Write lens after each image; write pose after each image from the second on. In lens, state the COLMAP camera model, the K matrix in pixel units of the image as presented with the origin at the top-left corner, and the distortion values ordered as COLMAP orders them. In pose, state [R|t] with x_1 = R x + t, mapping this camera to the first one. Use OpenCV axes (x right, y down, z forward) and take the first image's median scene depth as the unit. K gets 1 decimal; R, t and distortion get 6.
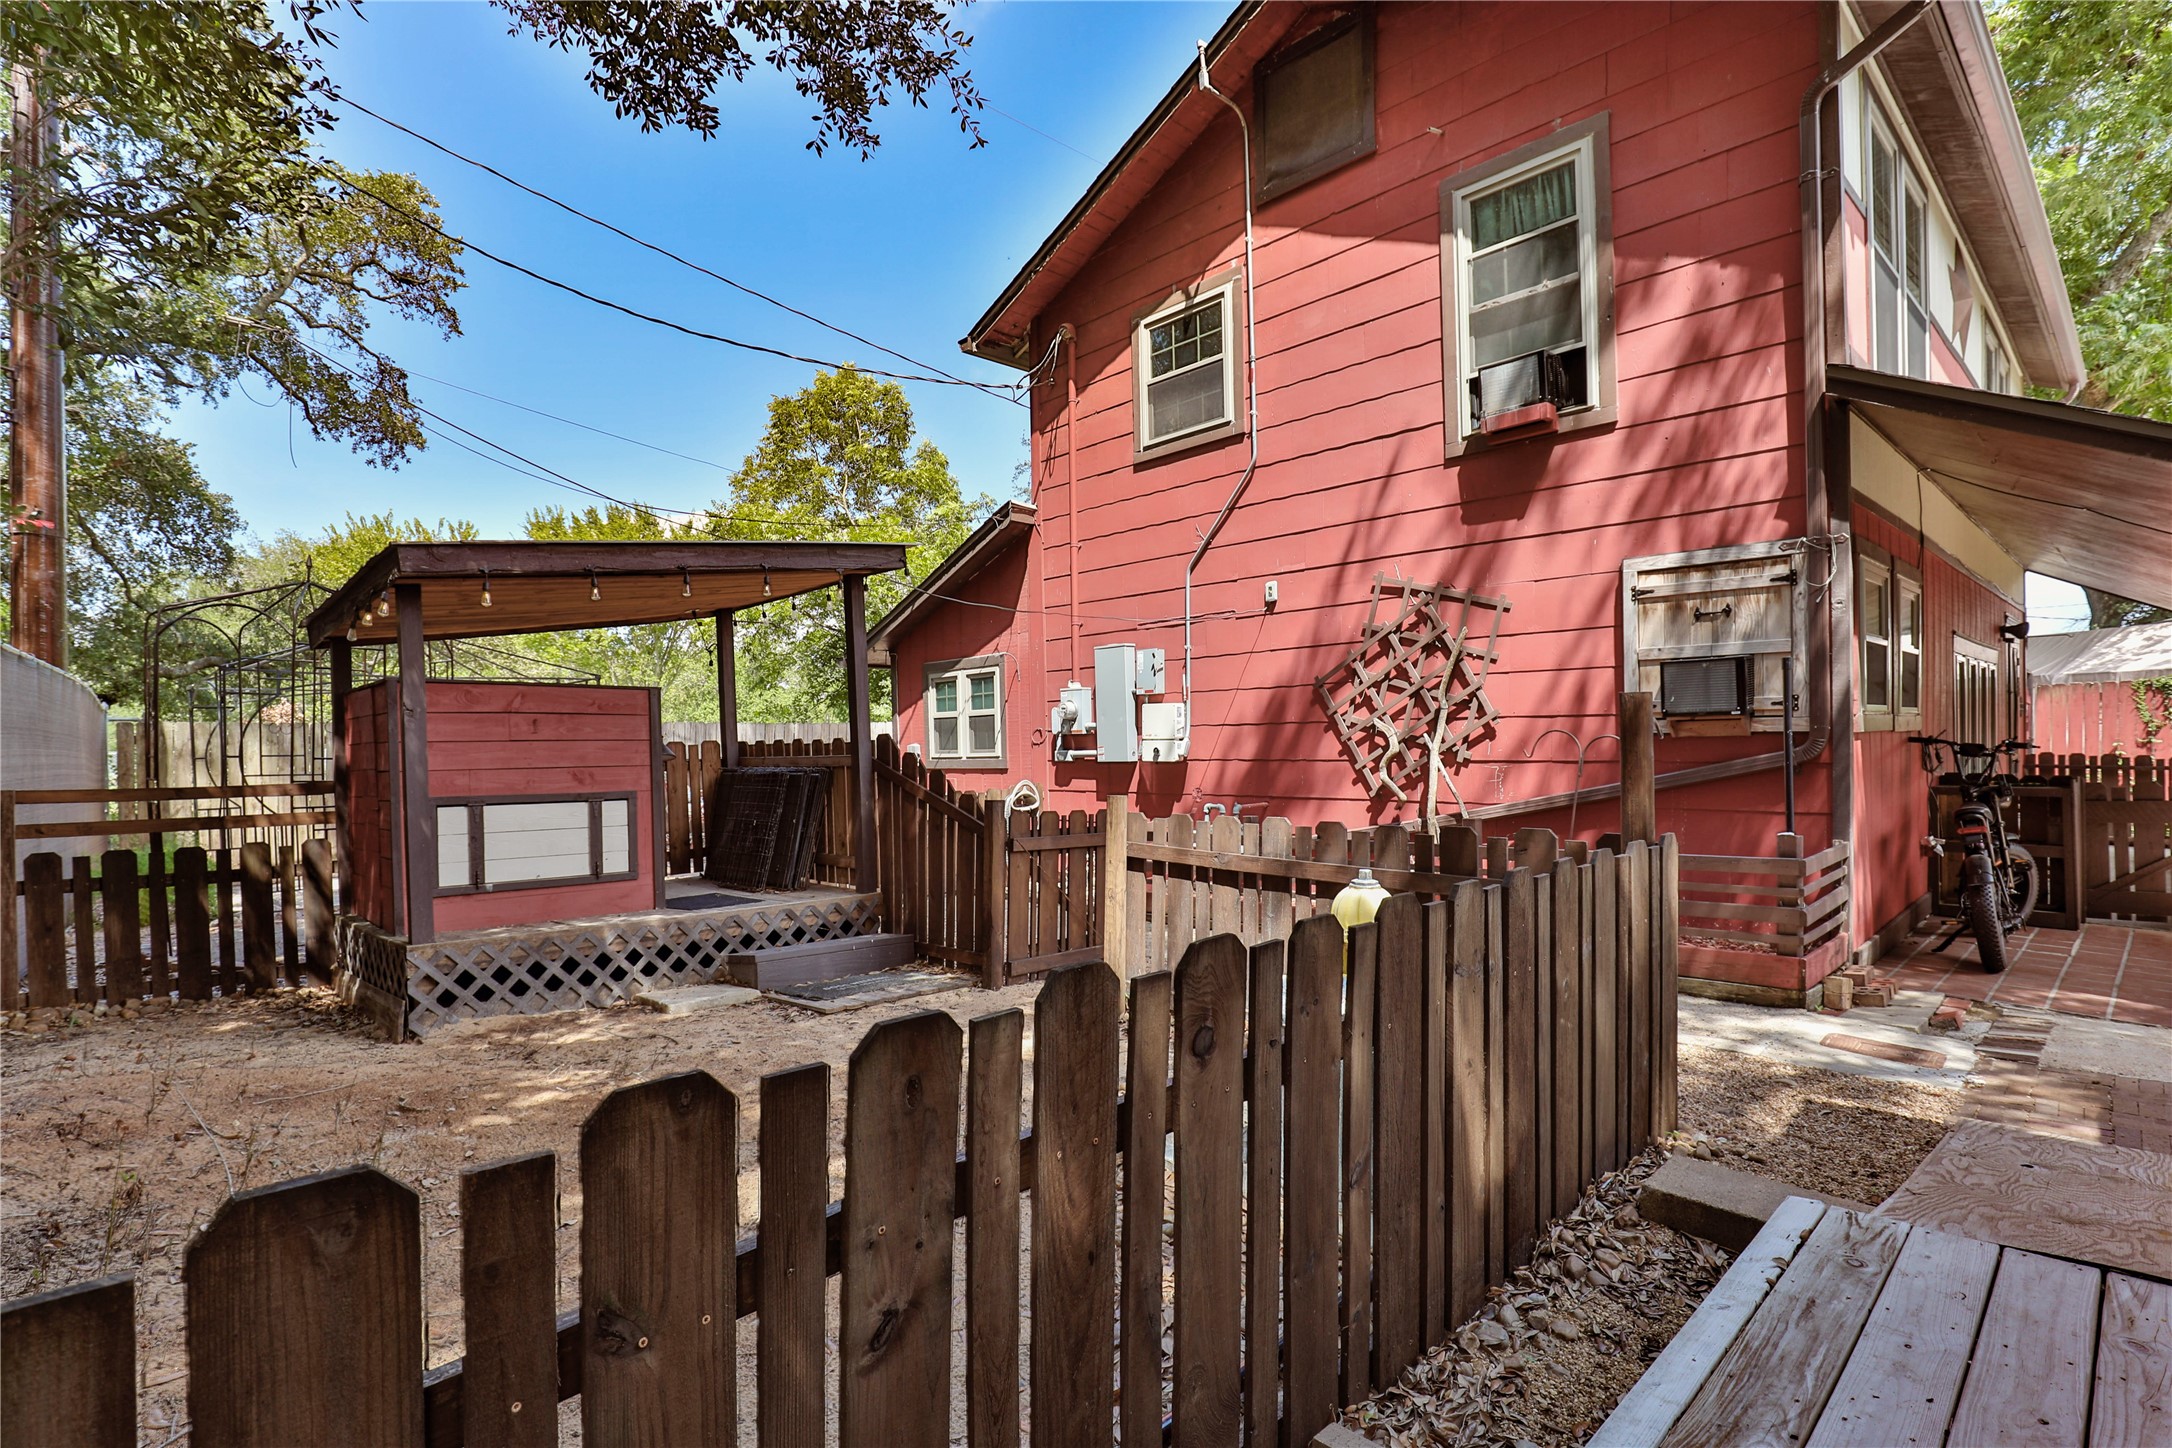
lens RADIAL K [[1049.8, 0, 1112.5], [0, 1049.8, 770.6], [0, 0, 1]] dist [-0.025455, 0.000720]
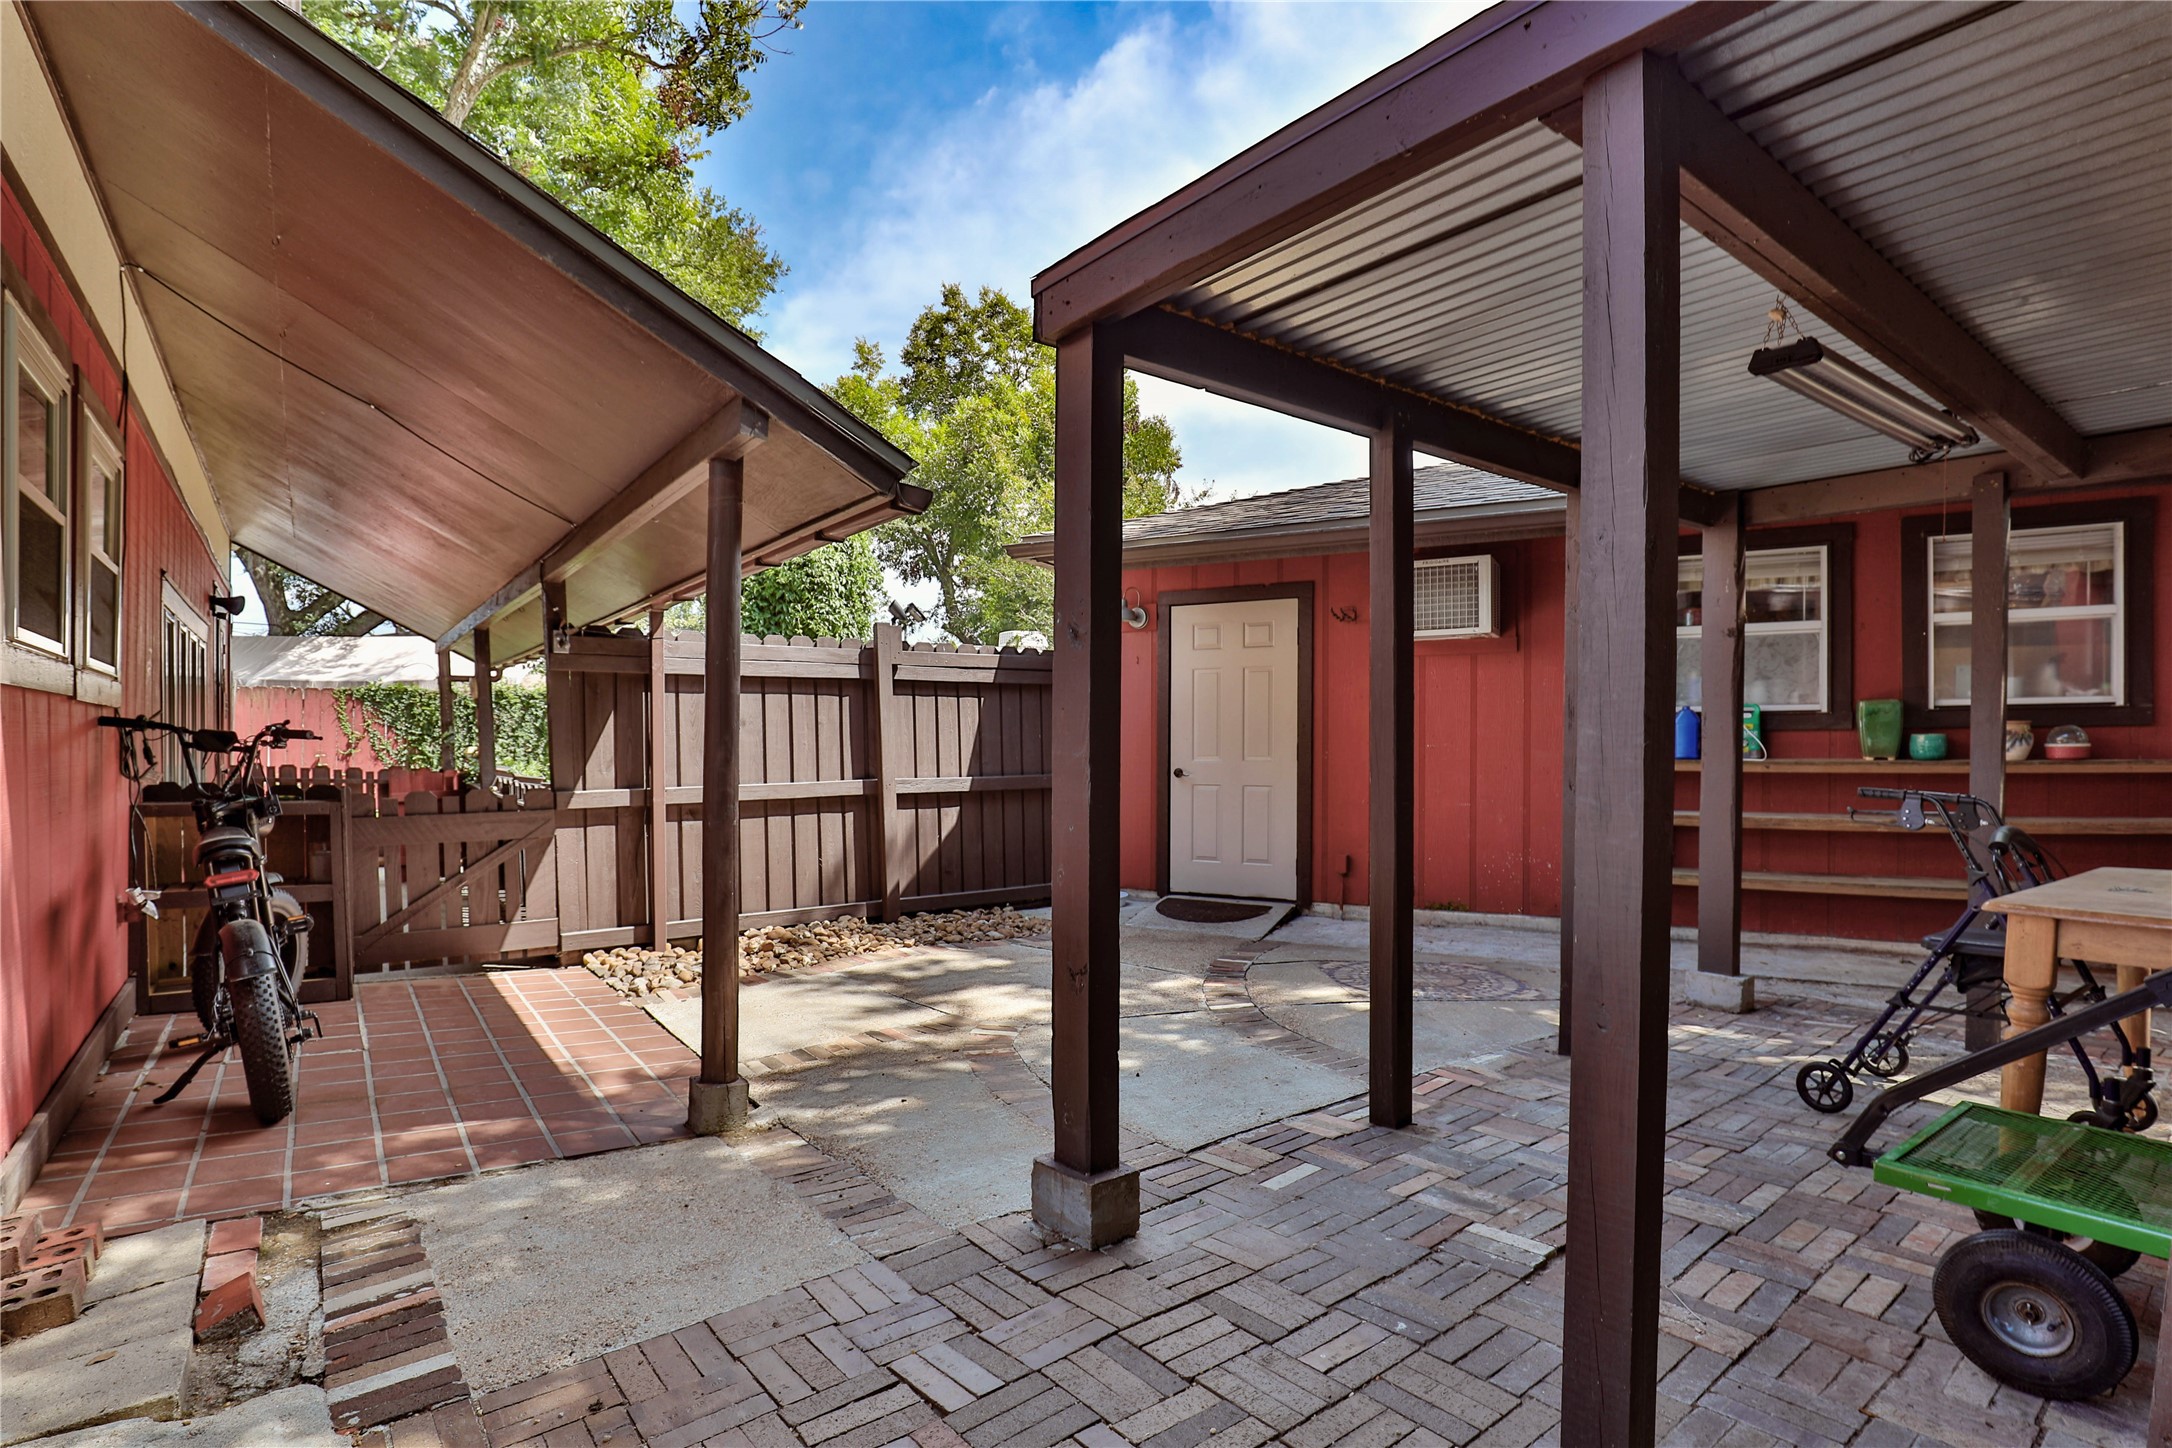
lens RADIAL K [[1049.8, 0, 1112.5], [0, 1049.8, 770.6], [0, 0, 1]] dist [-0.025455, 0.000720]
pose [[0.107645, 0.009666, 0.994142, 0.269268], [0.010732, 0.999883, -0.010884, 0.008841], [-0.994131, 0.011841, 0.107529, 0.382695]]
